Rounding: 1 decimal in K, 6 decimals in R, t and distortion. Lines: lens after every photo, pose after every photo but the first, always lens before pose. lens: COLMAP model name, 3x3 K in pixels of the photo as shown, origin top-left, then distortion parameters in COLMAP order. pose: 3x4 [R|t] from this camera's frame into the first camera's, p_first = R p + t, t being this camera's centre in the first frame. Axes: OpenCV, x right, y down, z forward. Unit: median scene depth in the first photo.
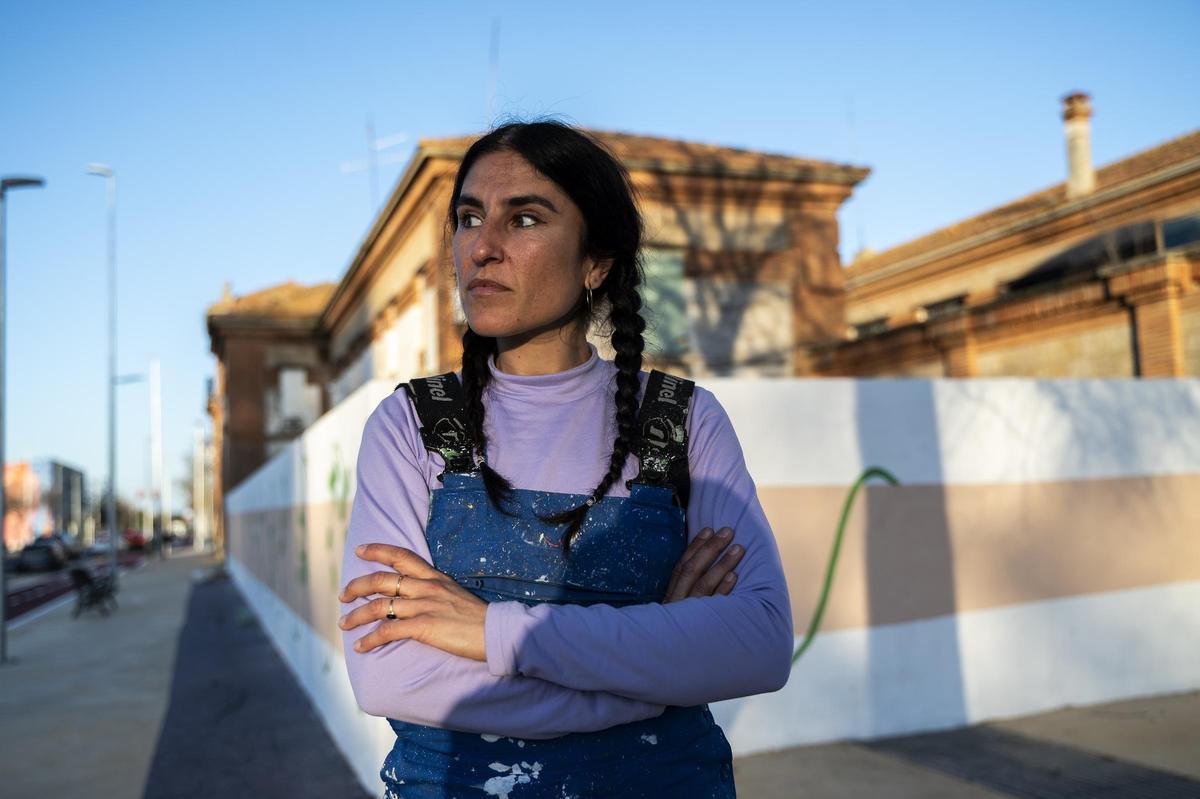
lens RADIAL K [[950.7, 0, 593.0], [0, 950.7, 423.8], [0, 0, 1]] dist [0.010390, -0.000286]
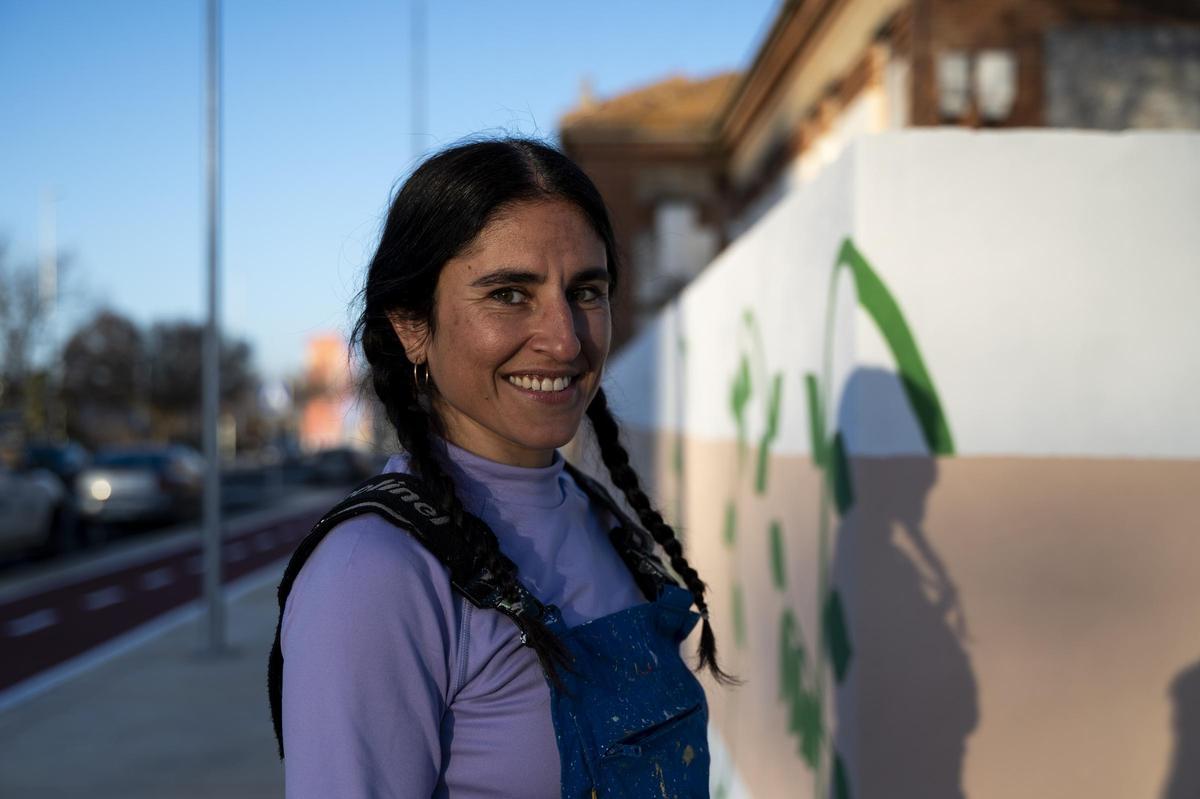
lens RADIAL K [[950.7, 0, 593.0], [0, 950.7, 423.8], [0, 0, 1]] dist [0.010390, -0.000286]
pose [[0.919930, 0.066022, -0.386484, -0.101233], [-0.017973, 0.991785, 0.126644, 0.011923], [0.391670, -0.109557, 0.913560, 0.352464]]
